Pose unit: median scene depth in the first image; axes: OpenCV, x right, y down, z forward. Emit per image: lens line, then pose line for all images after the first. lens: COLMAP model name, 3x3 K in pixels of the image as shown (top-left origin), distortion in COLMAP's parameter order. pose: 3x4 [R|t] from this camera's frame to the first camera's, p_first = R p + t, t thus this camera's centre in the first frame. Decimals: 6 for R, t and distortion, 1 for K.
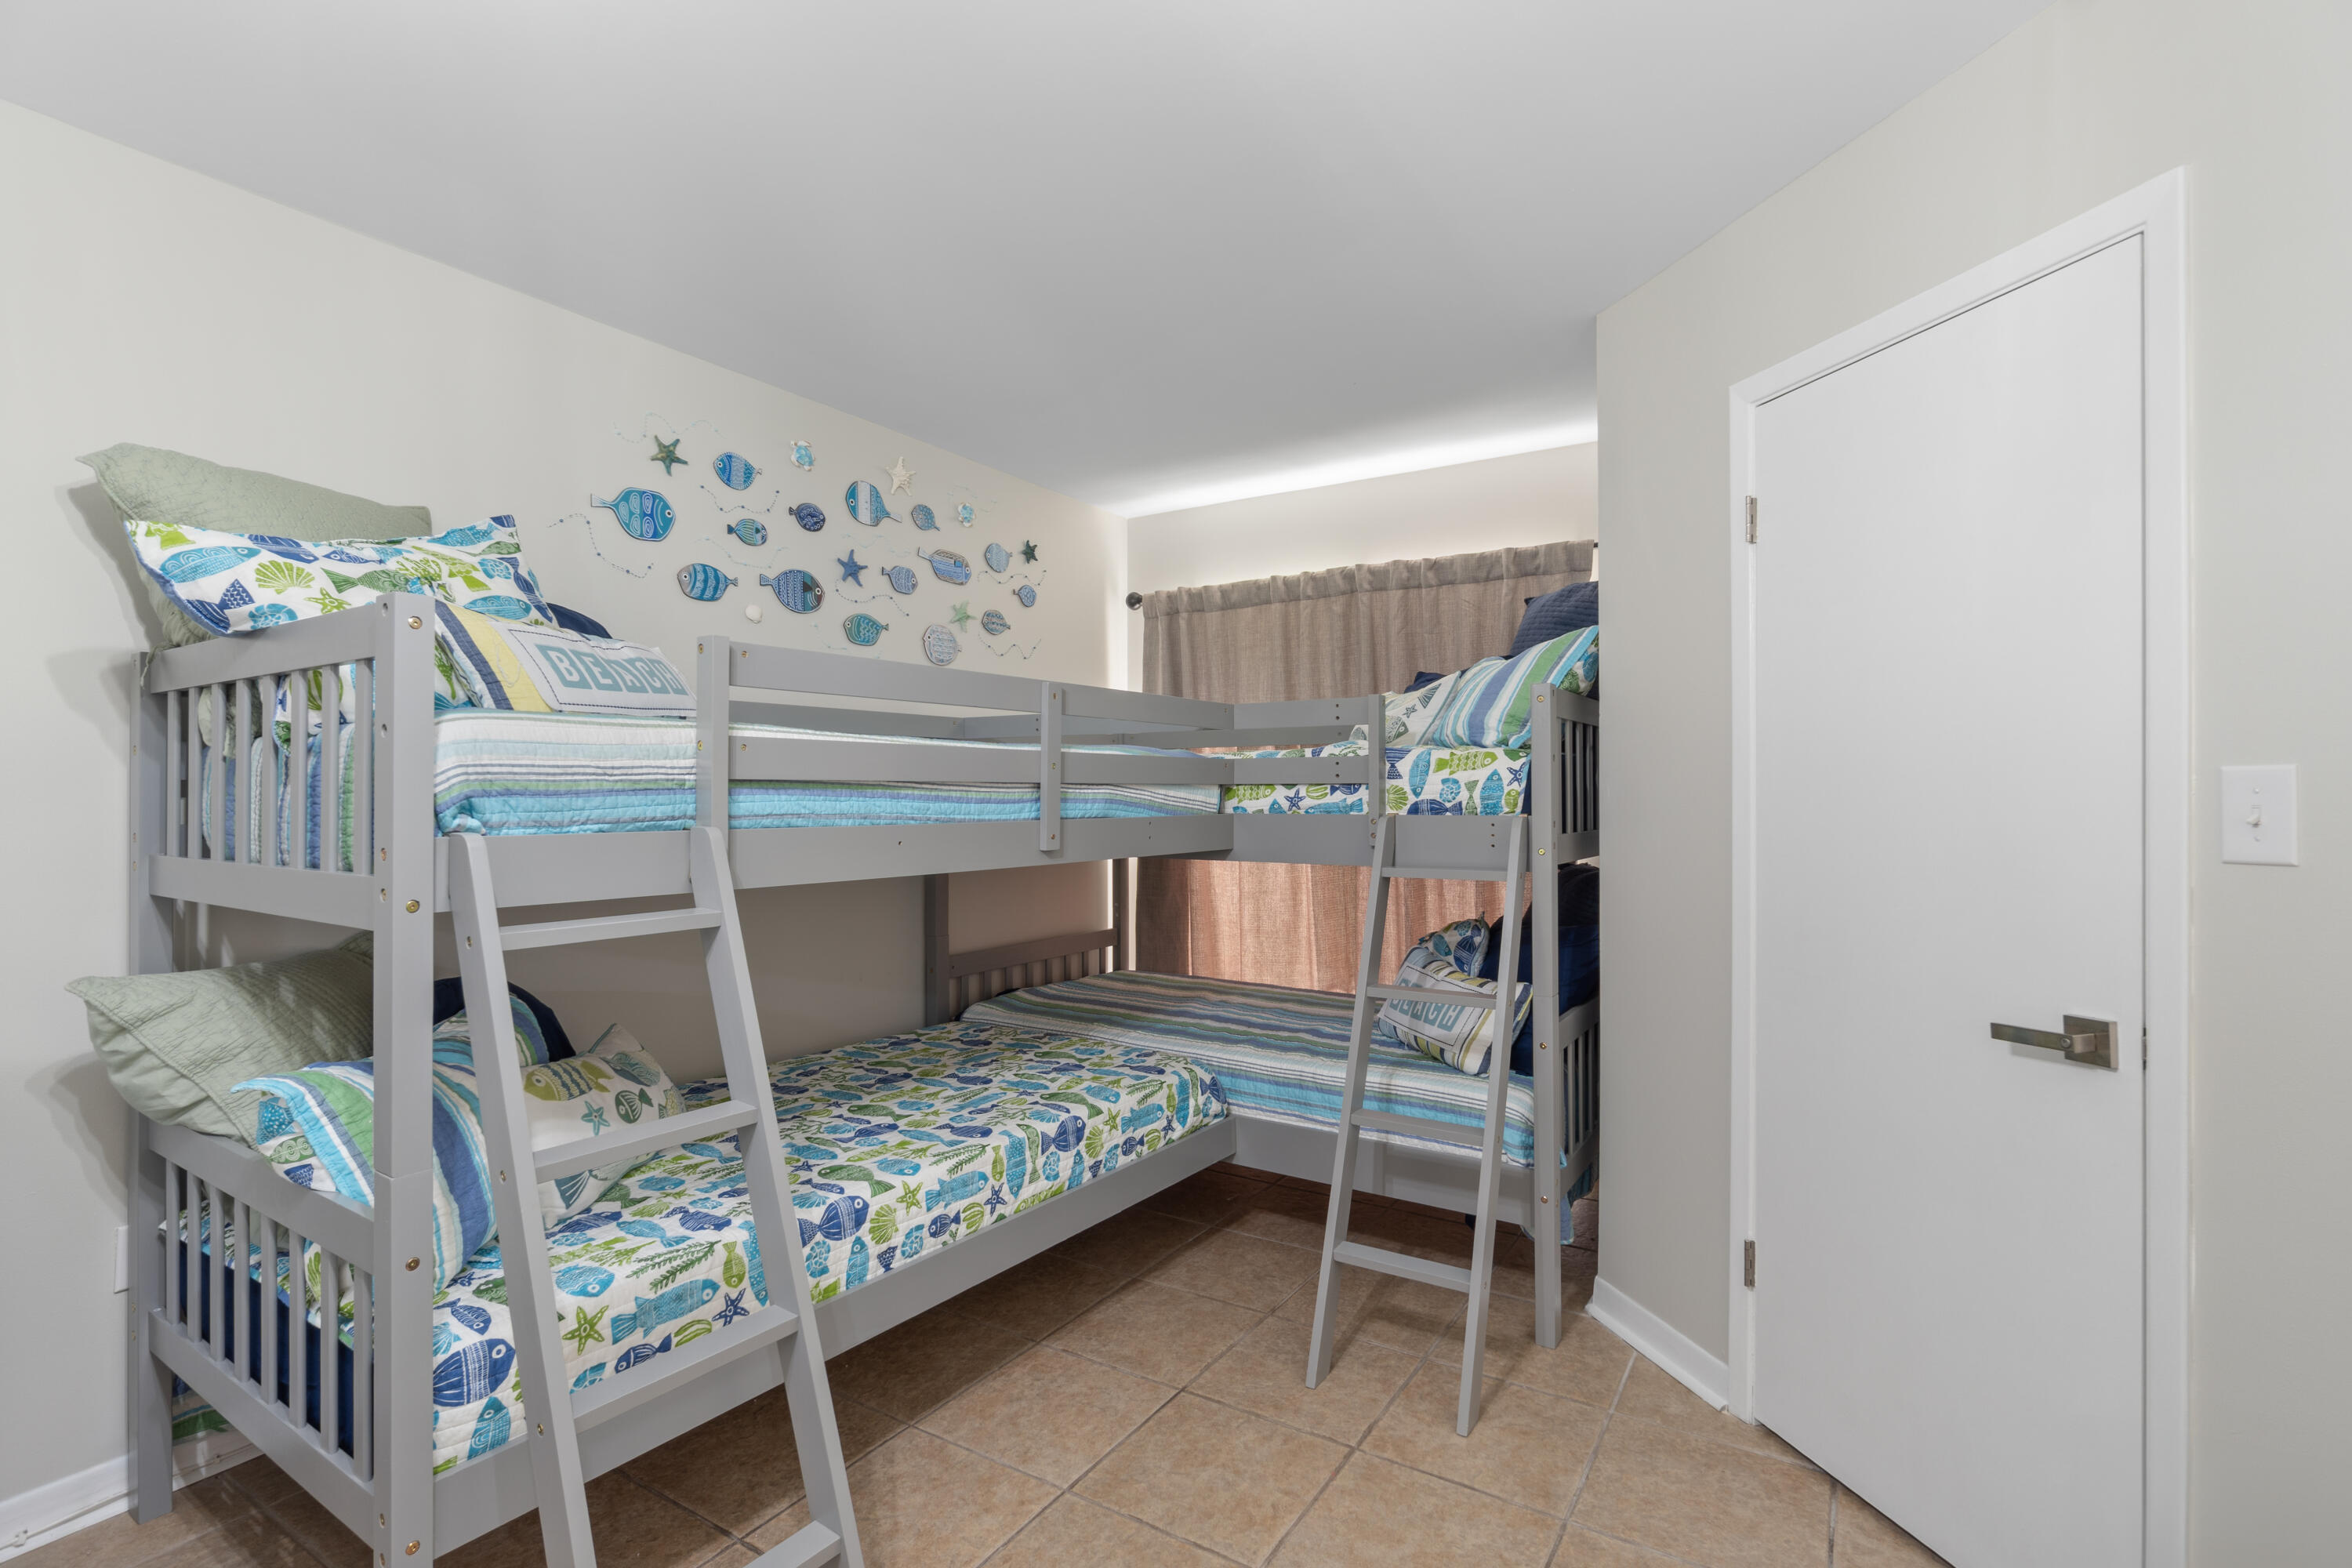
lens RADIAL K [[1083.2, 0, 1199.3], [0, 1083.2, 787.1], [0, 0, 1]] dist [-0.003012, -0.000347]
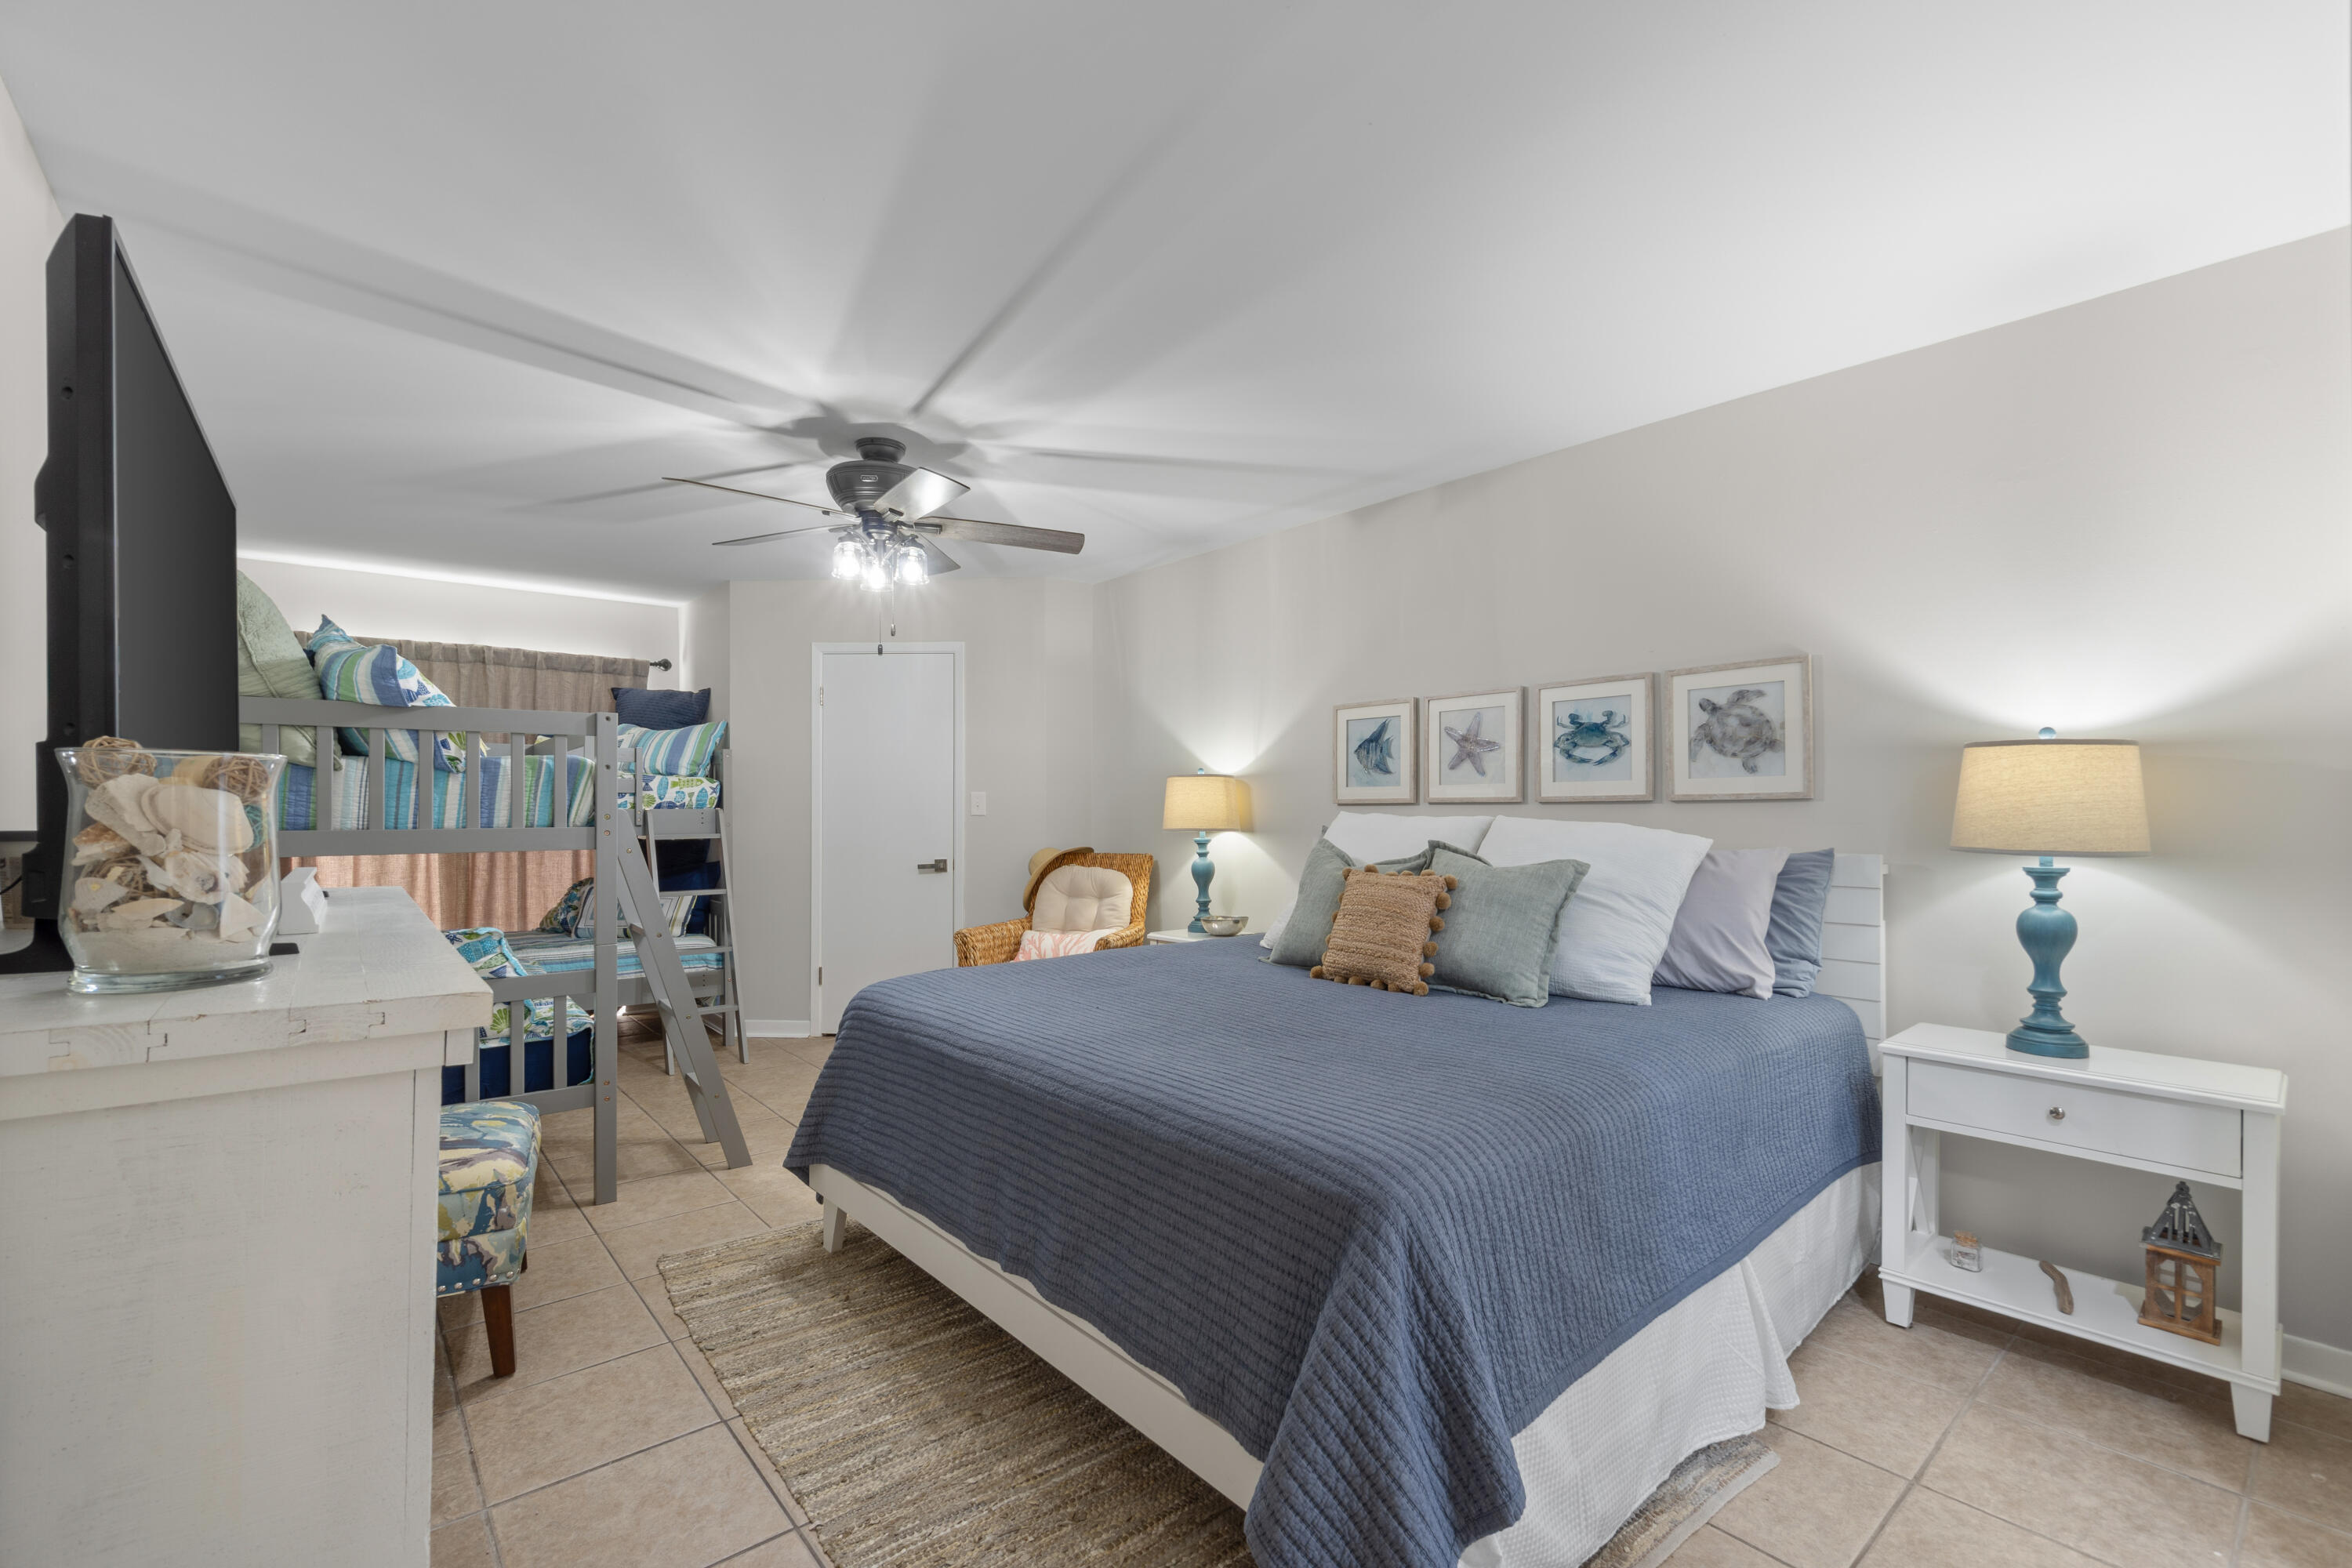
lens RADIAL K [[1036.7, 0, 1160.5], [0, 1036.7, 804.5], [0, 0, 1]] dist [-0.001555, -0.000055]
pose [[0.324952, 0.004698, 0.945719, -1.286557], [-0.005114, 0.999982, -0.003211, 0.018470], [-0.945717, -0.003793, 0.324970, -0.487575]]
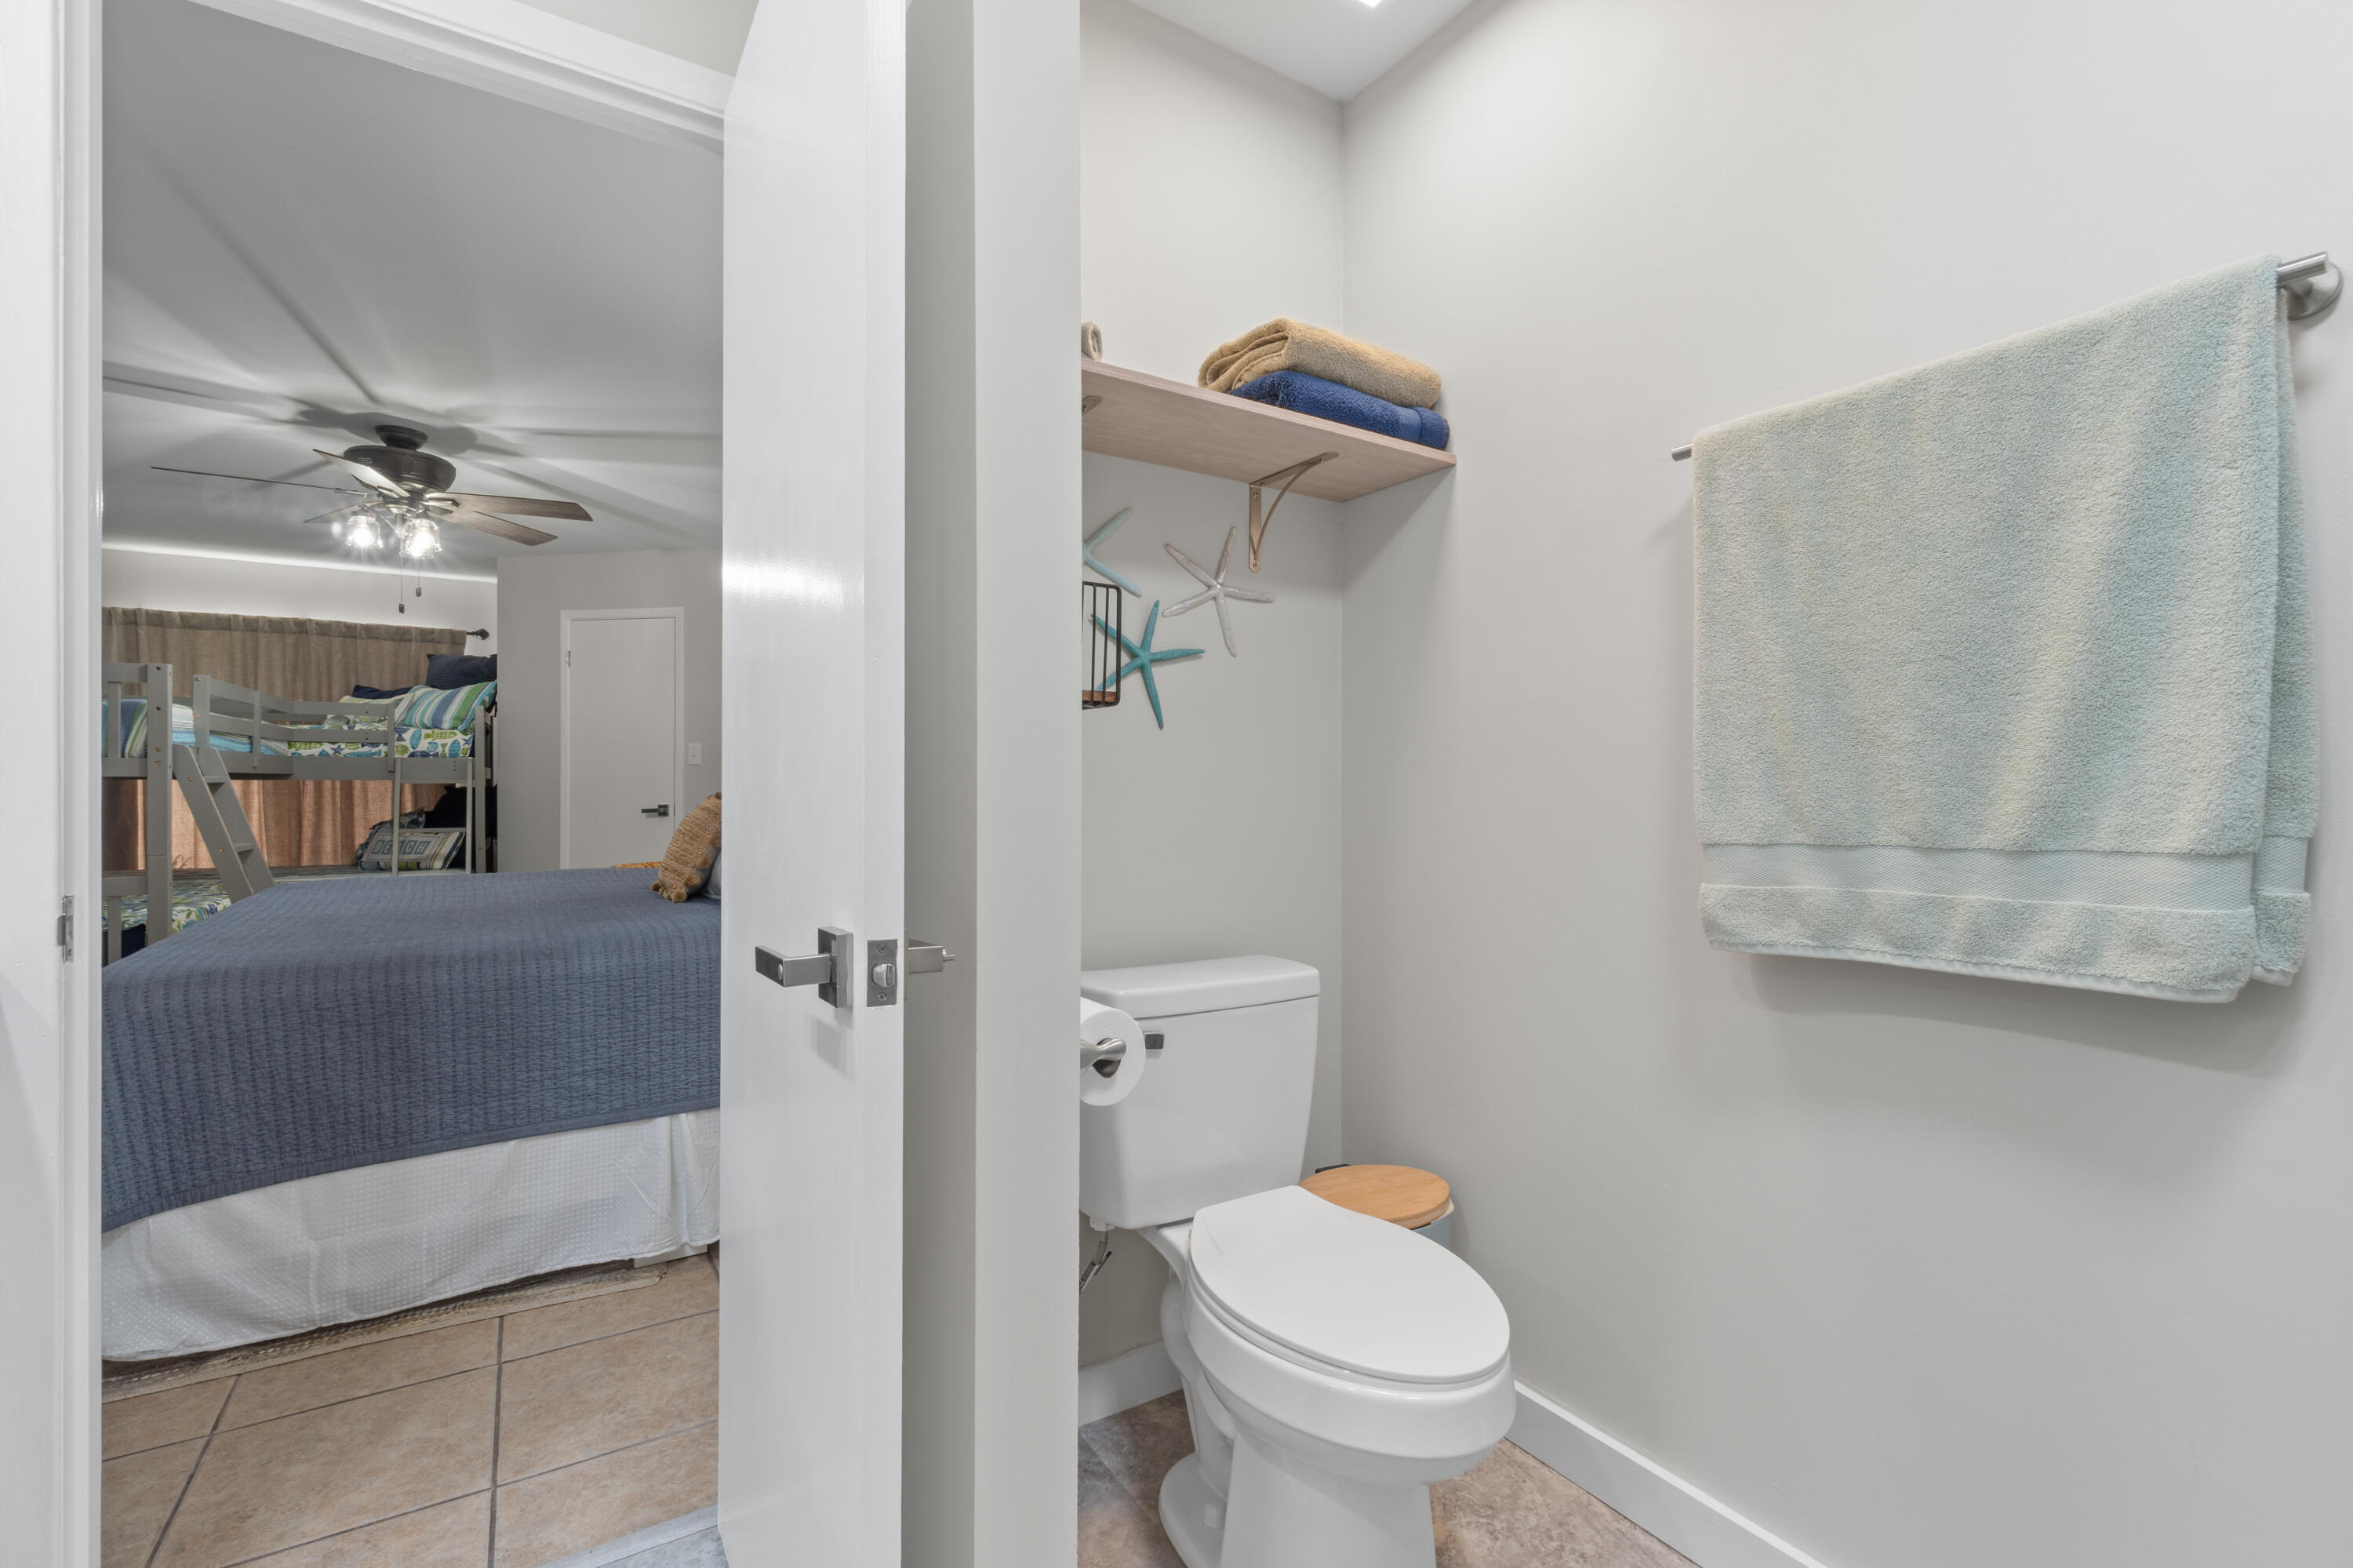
lens RADIAL K [[1027.1, 0, 1175.1], [0, 1027.1, 794.3], [0, 0, 1]] dist [-0.001444, 0.000465]
pose [[0.443821, -0.005851, 0.896097, -1.016010], [-0.009205, 0.999896, 0.011087, 0.063904], [-0.896068, -0.013169, 0.443721, -1.390062]]
